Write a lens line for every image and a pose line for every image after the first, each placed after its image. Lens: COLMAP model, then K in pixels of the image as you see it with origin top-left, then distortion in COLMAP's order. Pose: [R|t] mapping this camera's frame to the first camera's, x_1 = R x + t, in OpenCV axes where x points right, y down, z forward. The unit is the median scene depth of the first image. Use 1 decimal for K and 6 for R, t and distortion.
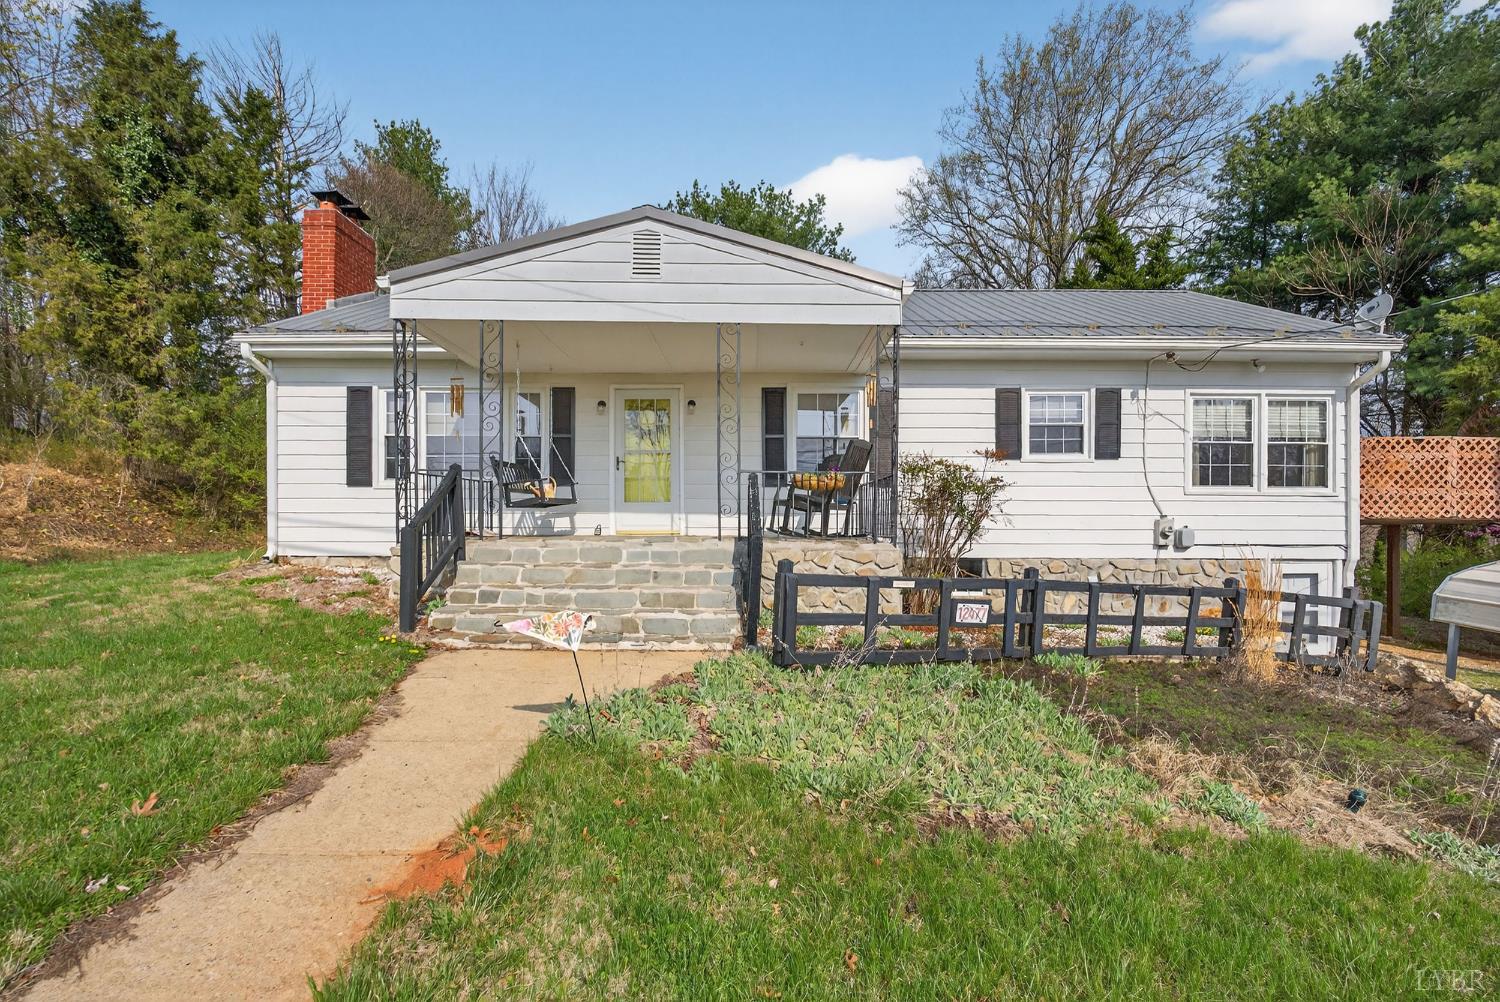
lens RADIAL K [[718.1, 0, 748.1], [0, 718.1, 516.1], [0, 0, 1]] dist [-0.007365, -0.000430]
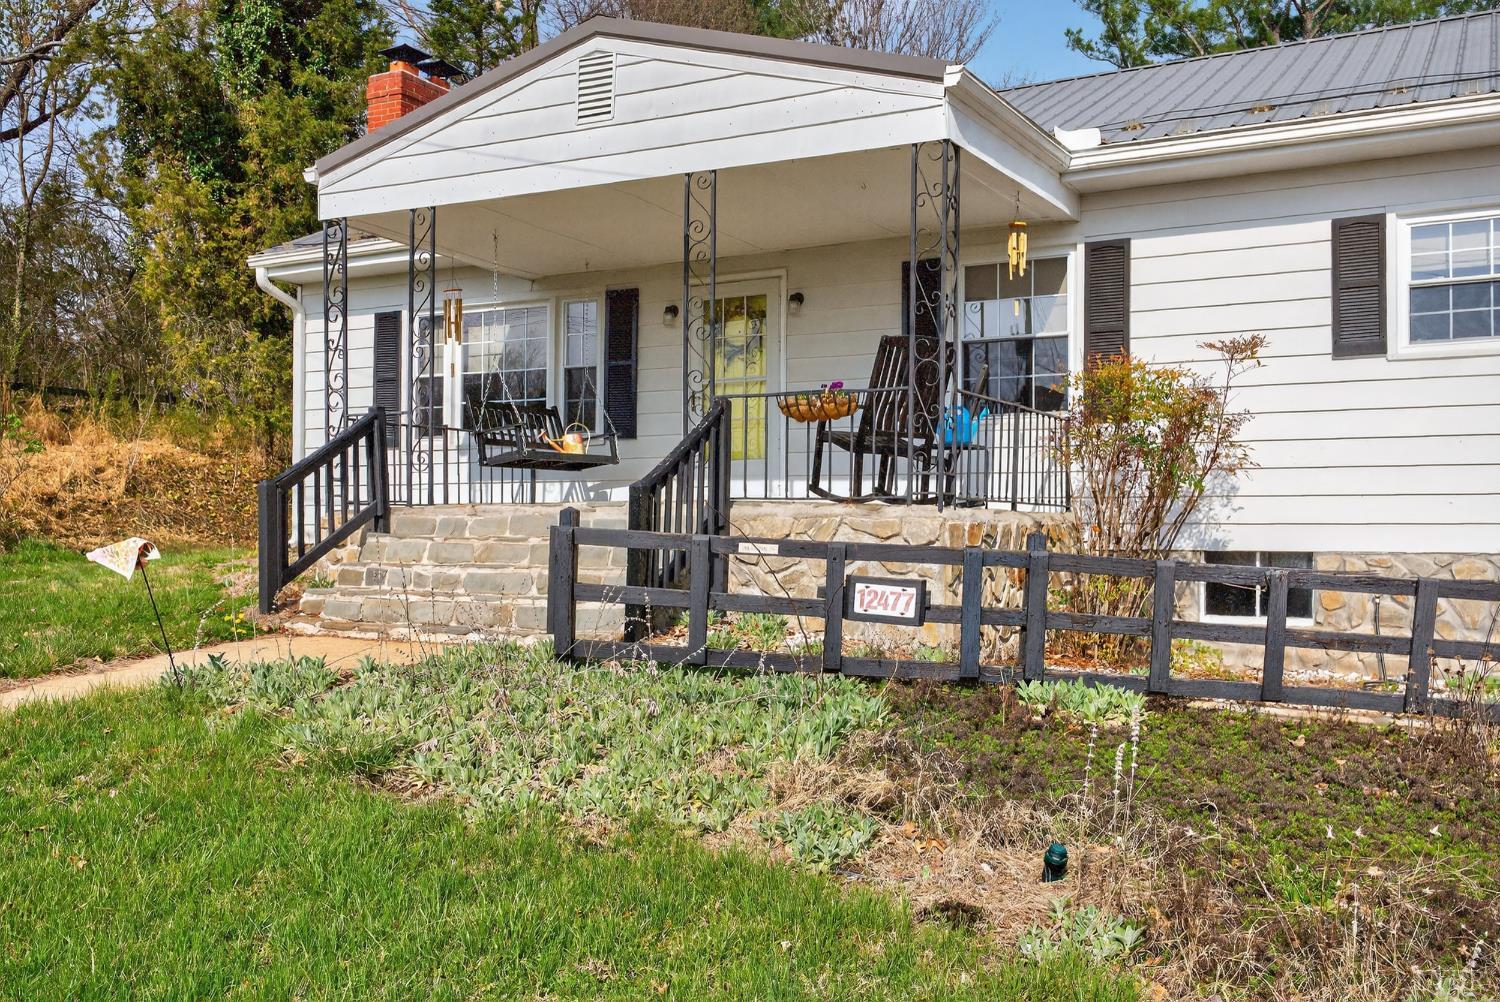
lens RADIAL K [[1375.9, 0, 750.0], [0, 1375.9, 501.0], [0, 0, 1]] dist [0.011376, 0.008707]
pose [[0.880097, -0.012362, -0.474633, 0.443796], [0.001668, 0.999735, -0.022947, 0.044240], [0.474791, 0.019404, 0.879885, -0.057246]]
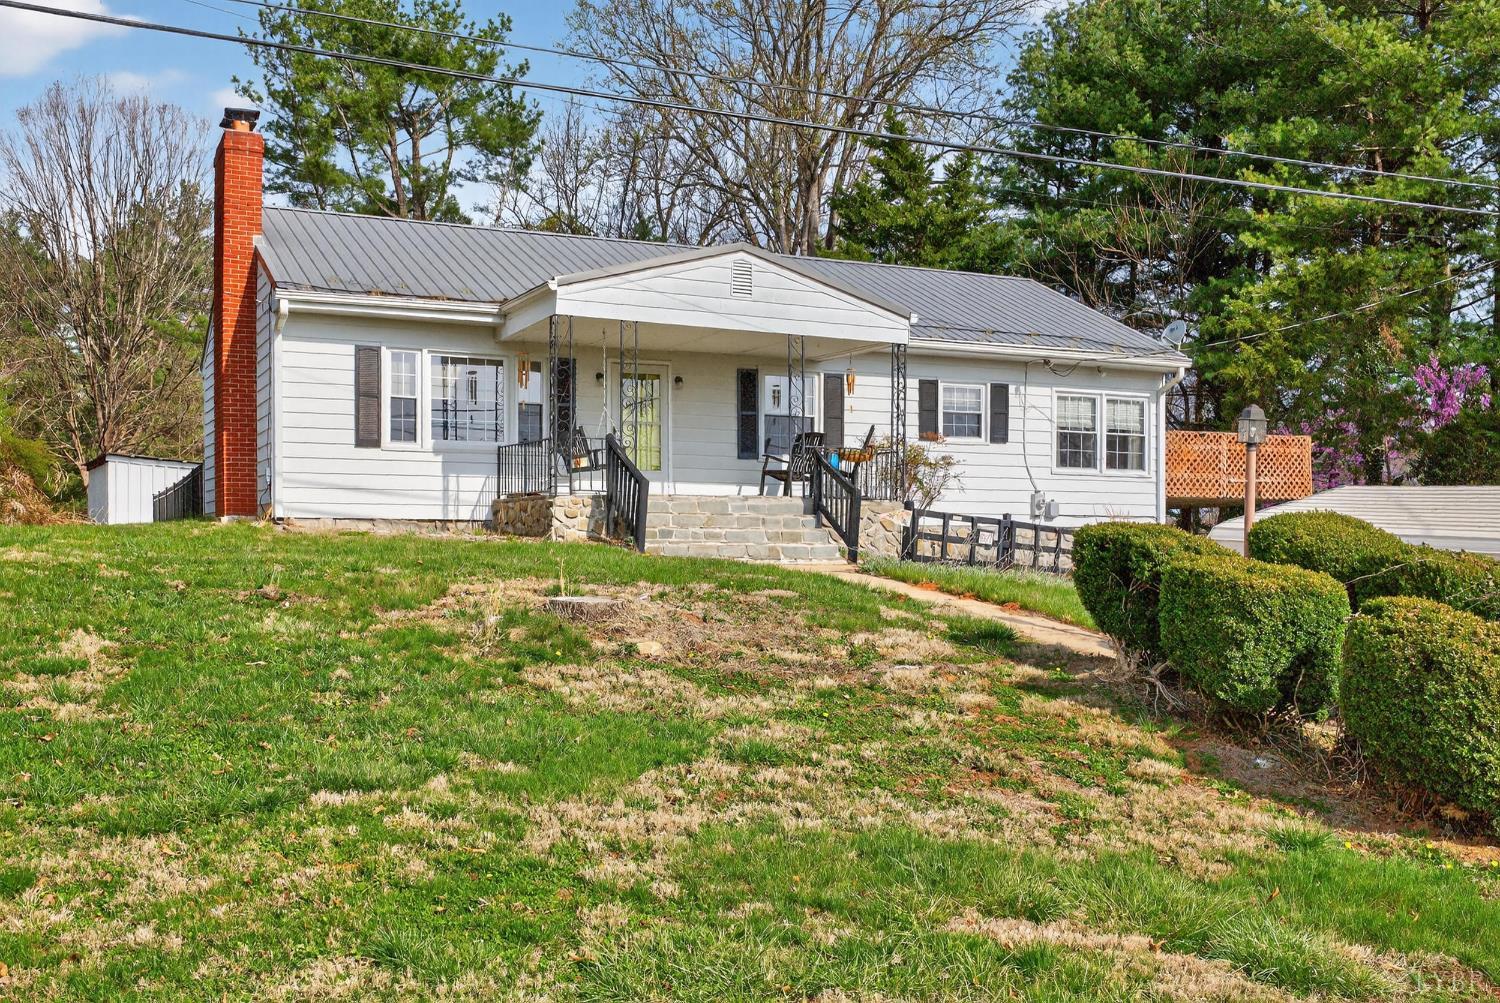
lens RADIAL K [[1540.9, 0, 750.0], [0, 1540.9, 501.5], [0, 0, 1]] dist [0.021835, -0.007527]
pose [[0.896672, 0.013133, 0.442501, -1.002250], [-0.003977, 0.999758, -0.021615, 0.075123], [-0.442678, 0.017622, 0.896507, -1.113582]]
